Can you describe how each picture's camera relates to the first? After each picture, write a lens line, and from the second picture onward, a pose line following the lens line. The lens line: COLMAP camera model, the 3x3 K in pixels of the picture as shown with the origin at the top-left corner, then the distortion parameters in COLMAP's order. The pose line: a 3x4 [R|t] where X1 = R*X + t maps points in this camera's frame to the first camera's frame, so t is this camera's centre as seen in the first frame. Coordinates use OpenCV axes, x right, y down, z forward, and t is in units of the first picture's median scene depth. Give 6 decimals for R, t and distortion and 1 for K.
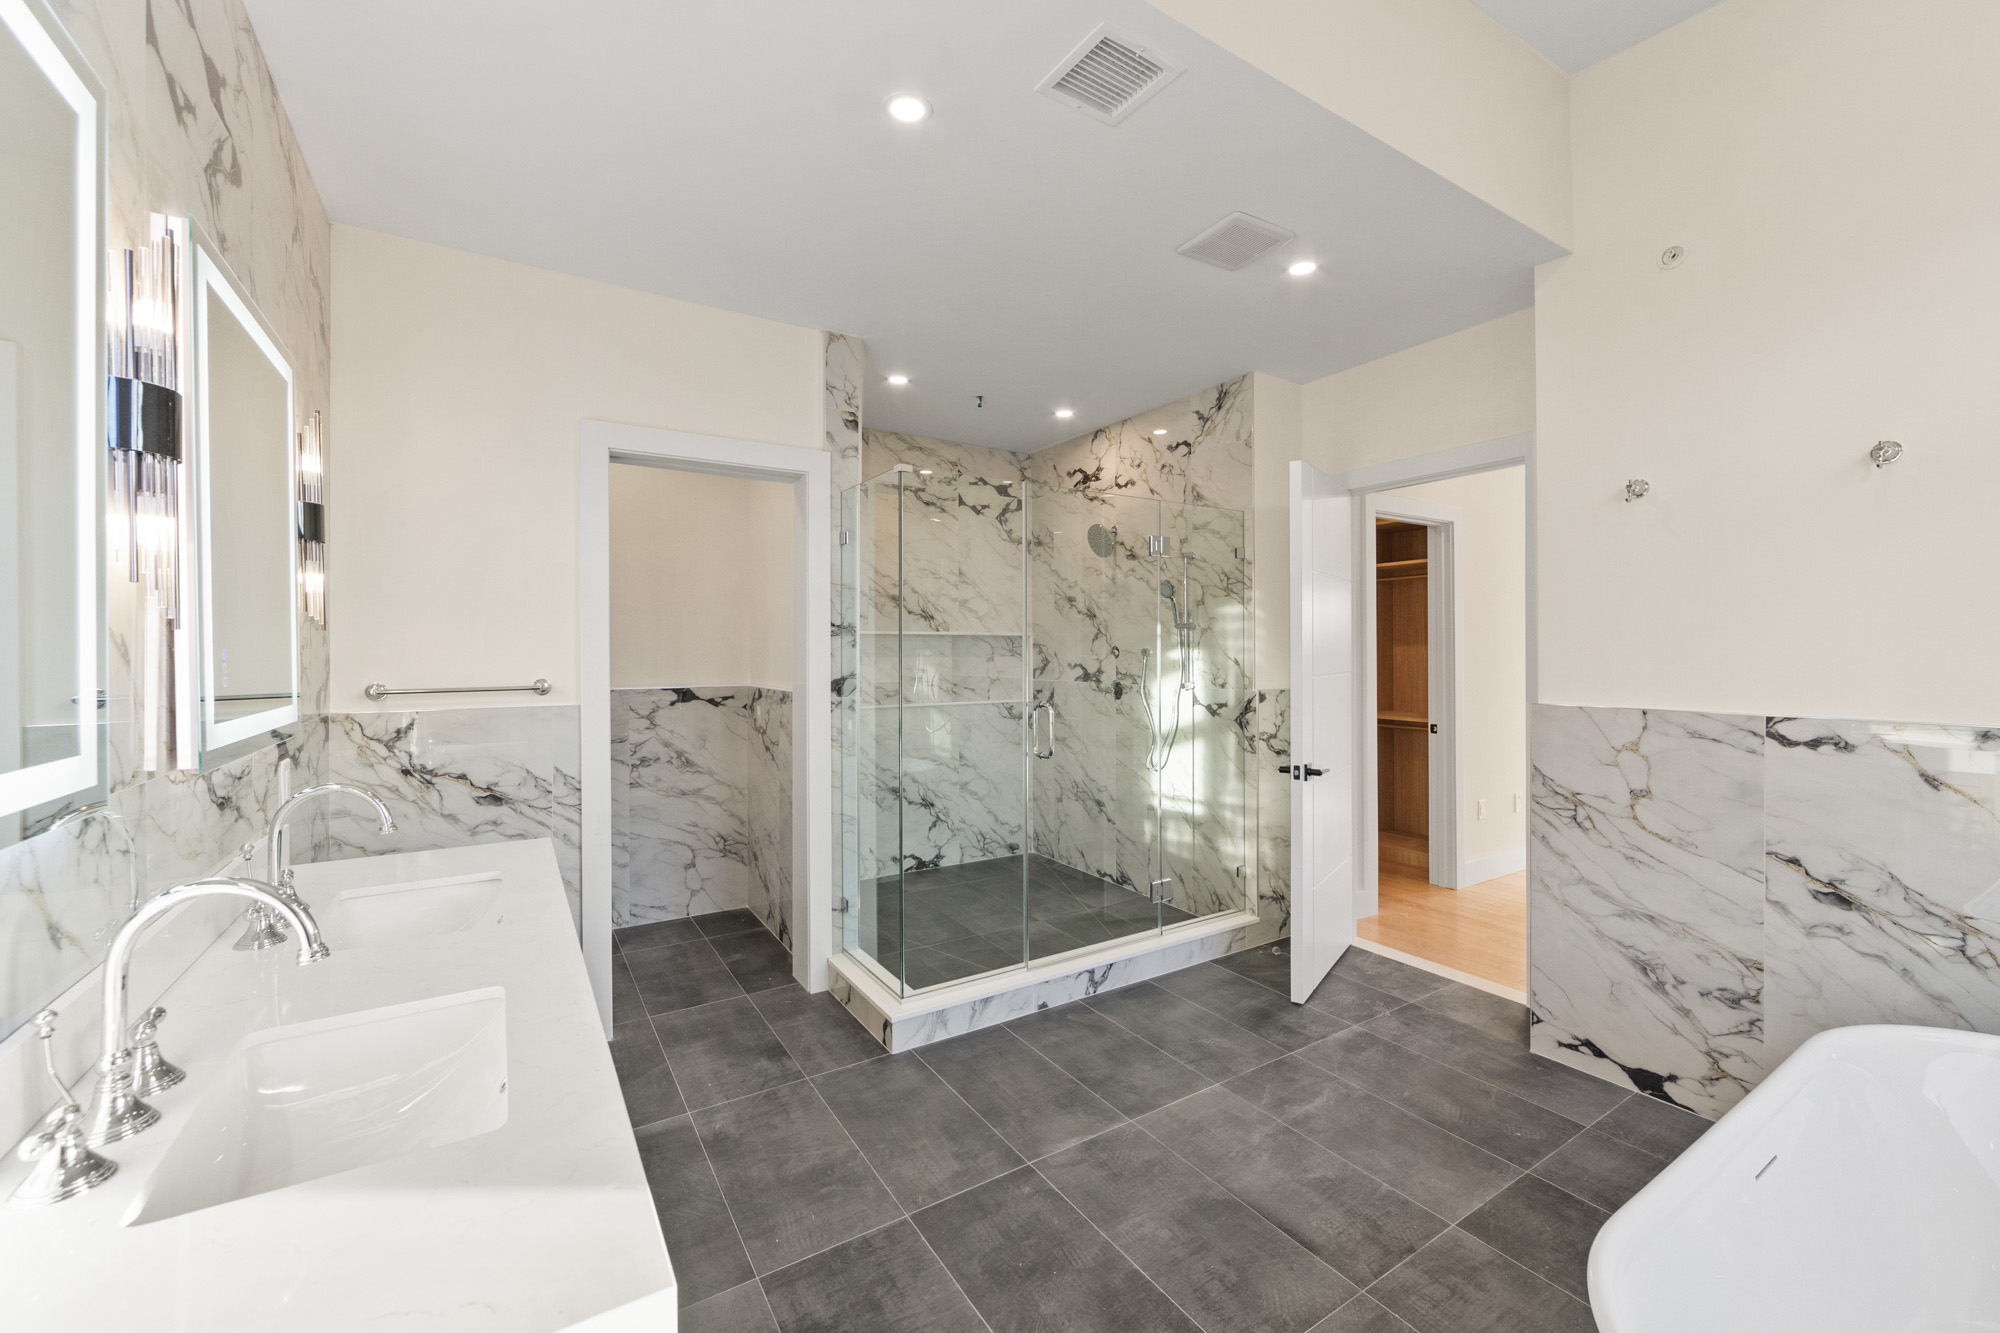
lens RADIAL K [[792.4, 0, 999.8], [0, 792.4, 652.0], [0, 0, 1]] dist [-0.000700, -0.000017]
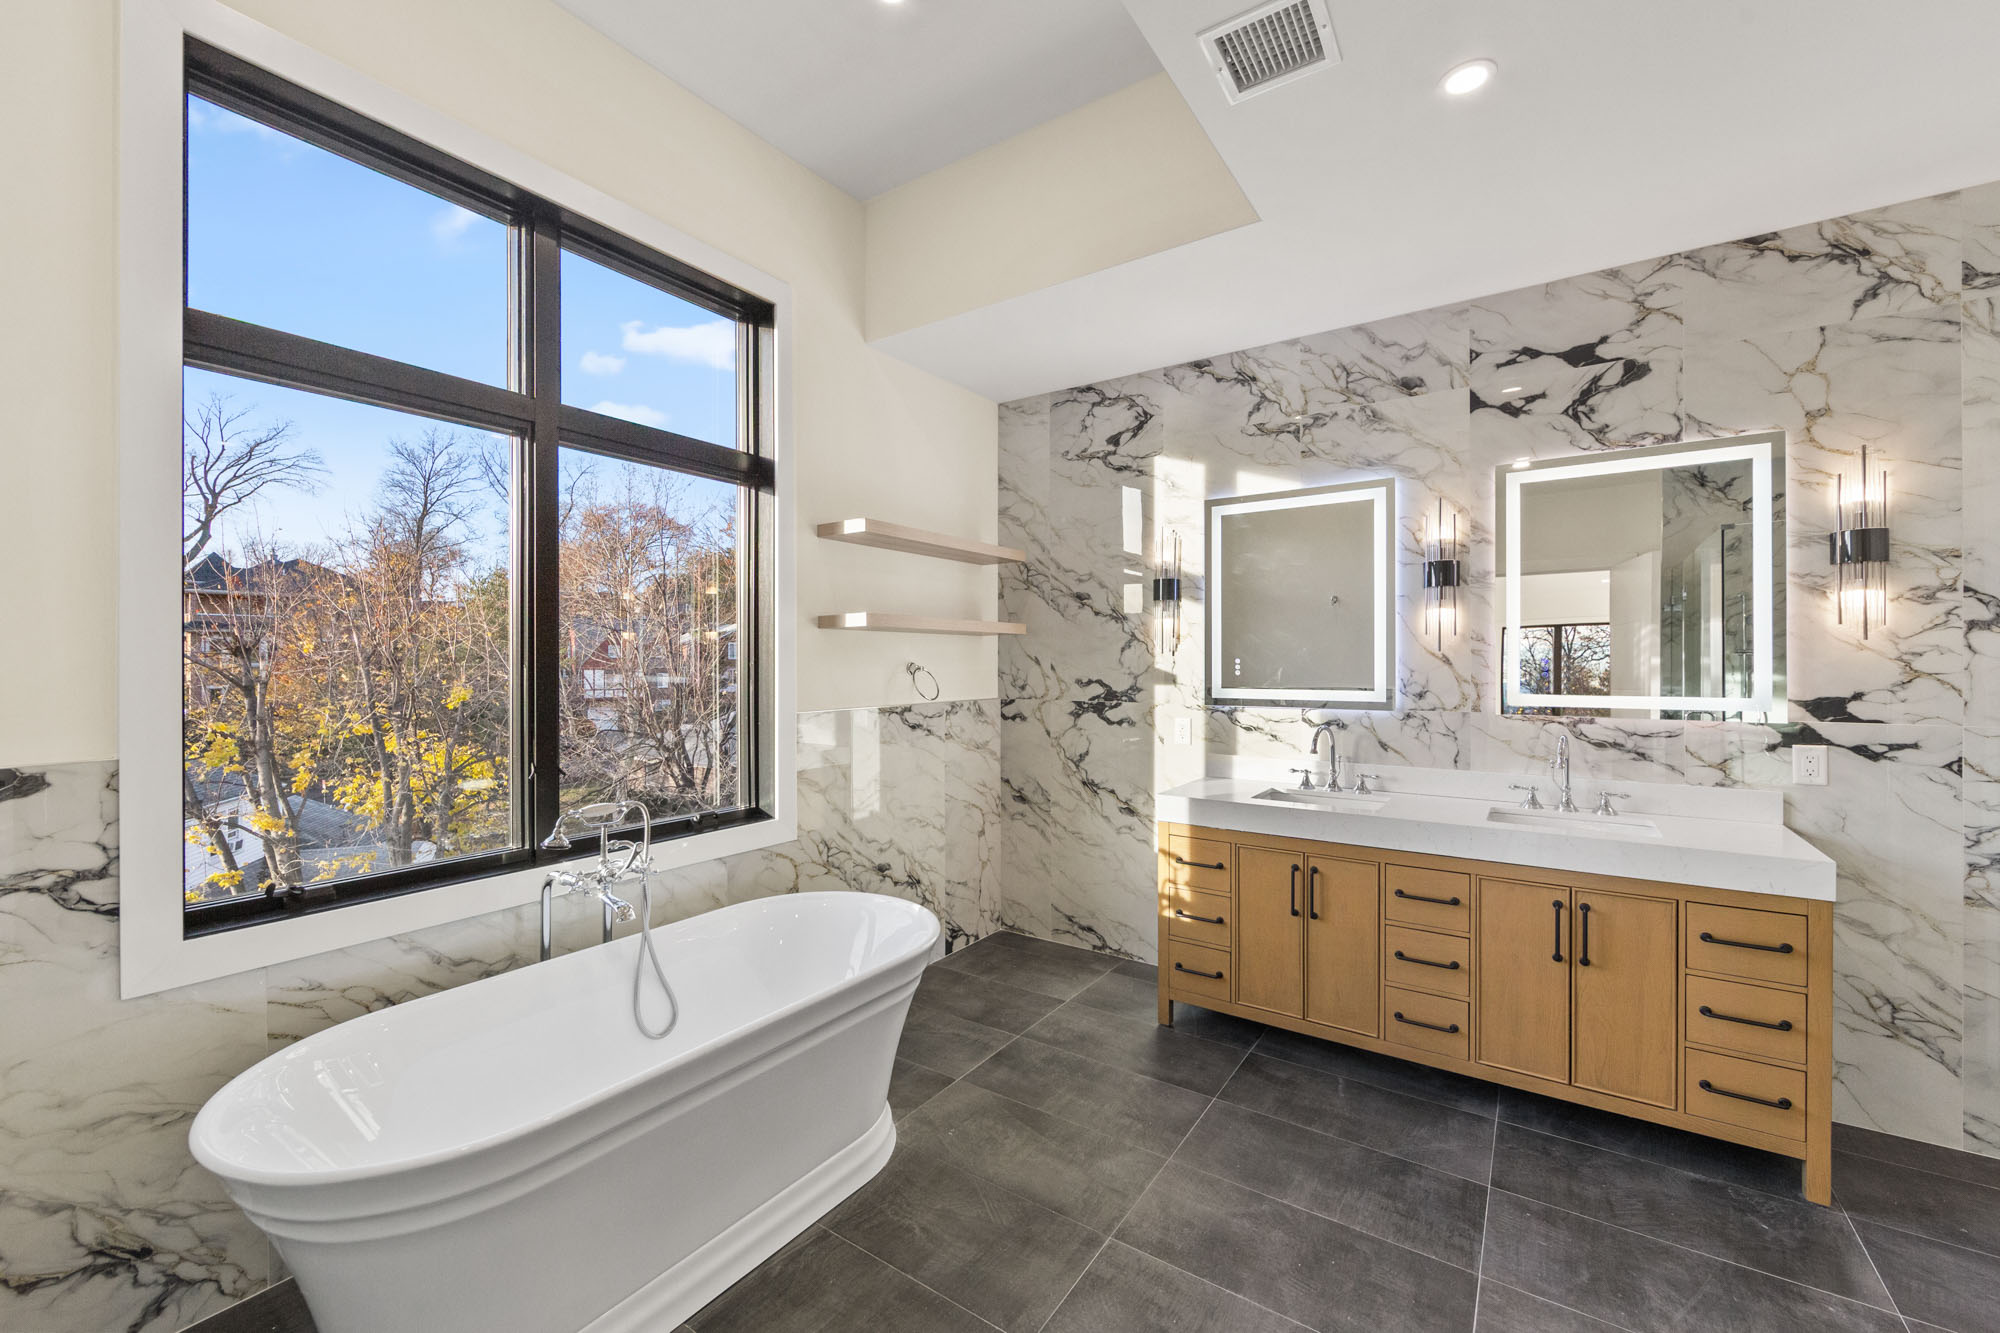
lens RADIAL K [[790.8, 0, 999.5], [0, 790.8, 659.1], [0, 0, 1]] dist [-0.002144, -0.000273]
pose [[-0.920253, 0.008120, -0.391239, 0.449295], [0.008756, 0.999962, 0.000158, -0.006519], [0.391226, -0.003280, -0.920289, 0.974691]]
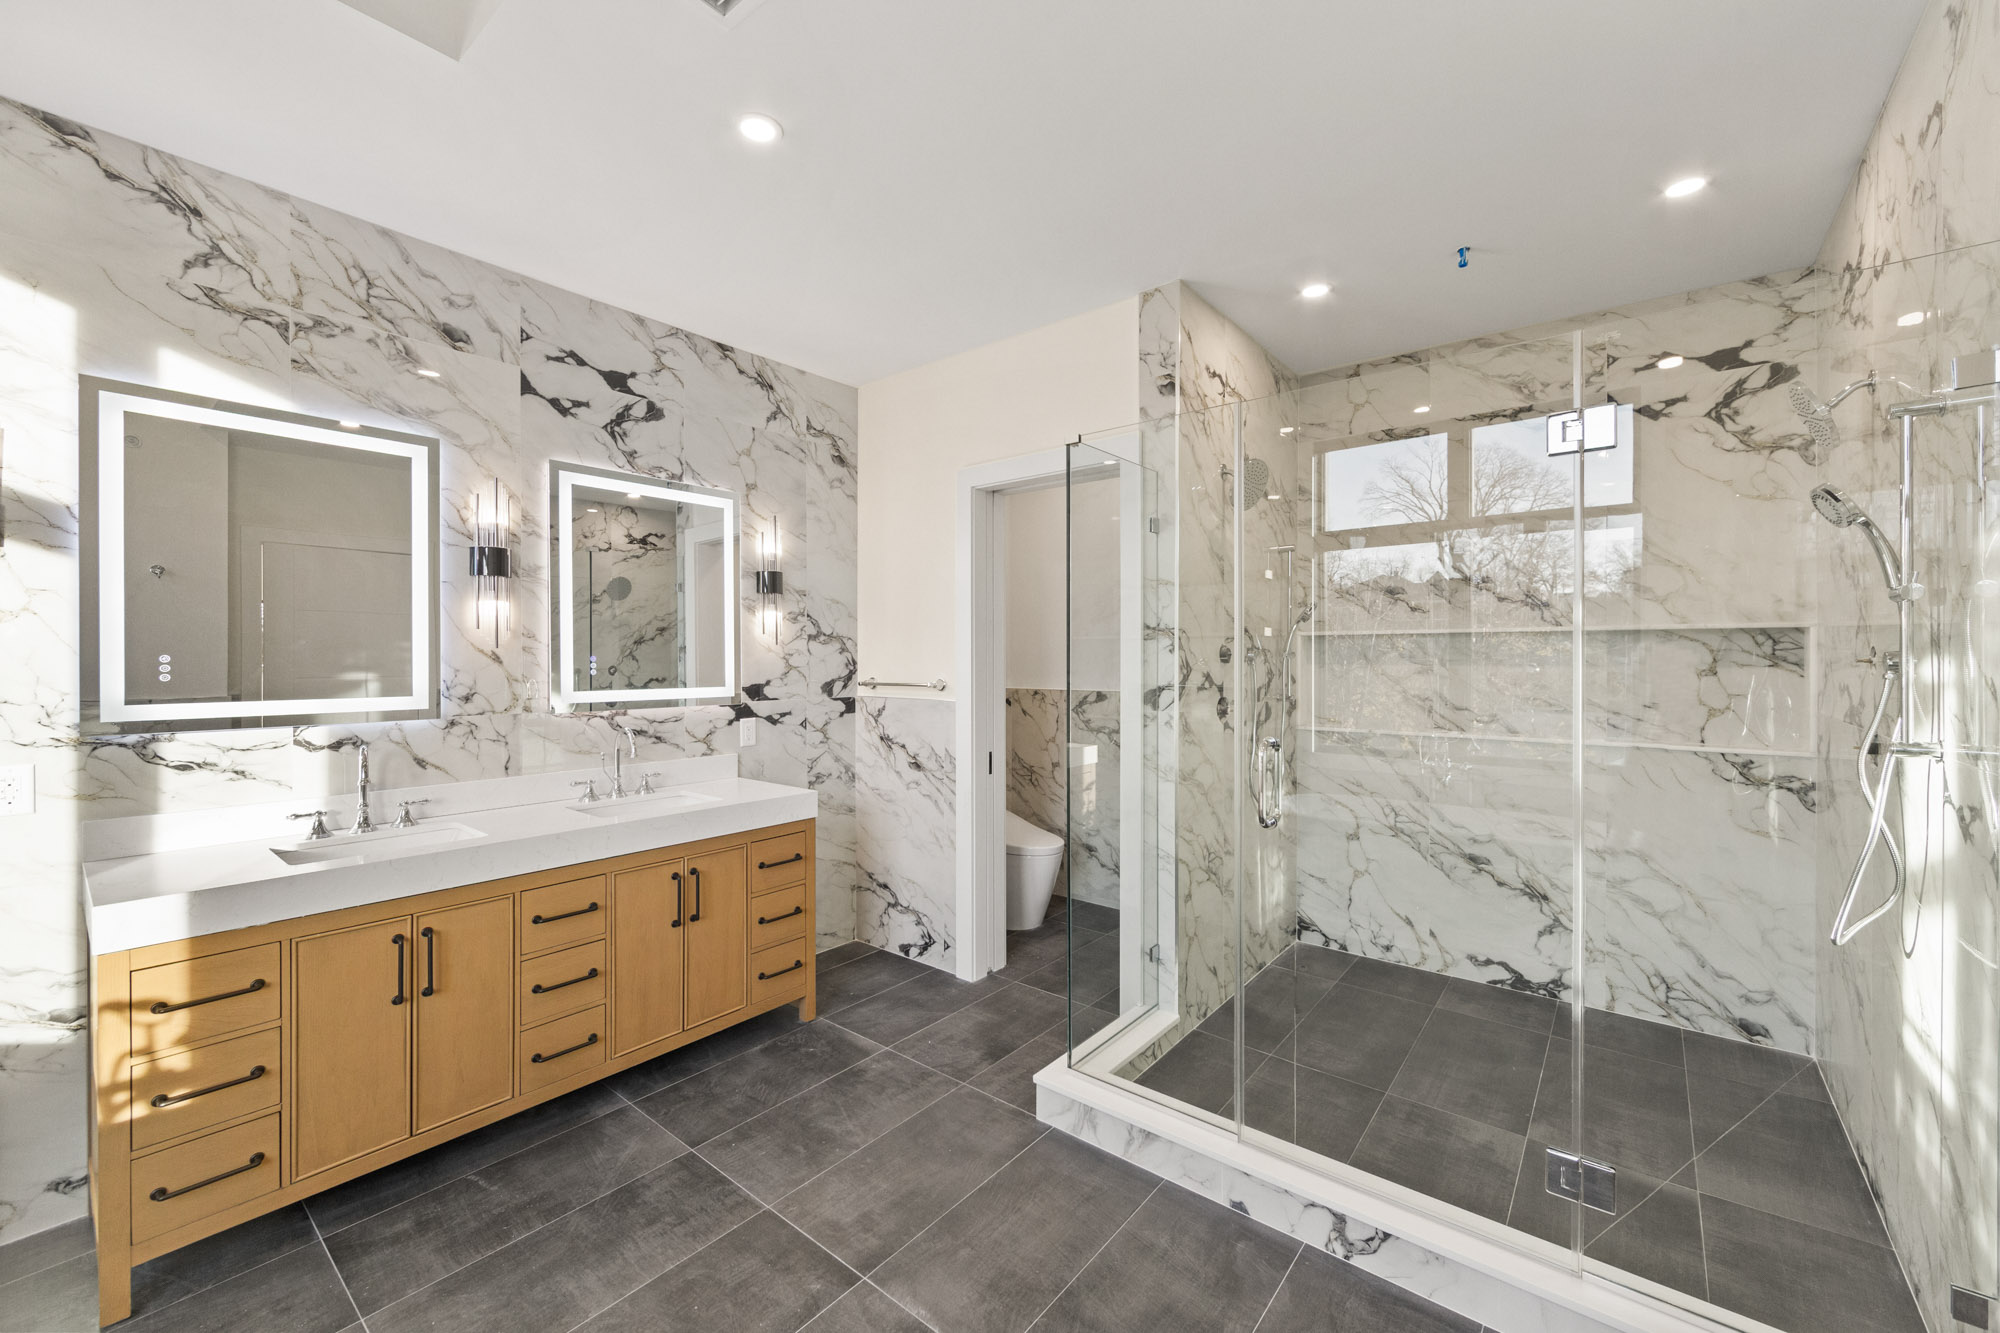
lens RADIAL K [[790.8, 0, 999.5], [0, 790.8, 659.1], [0, 0, 1]] dist [-0.002144, -0.000273]
pose [[0.318368, 0.006589, -0.947944, 0.567934], [-0.000450, 0.999977, 0.006800, -0.005339], [0.947967, -0.001738, 0.318363, 0.574322]]
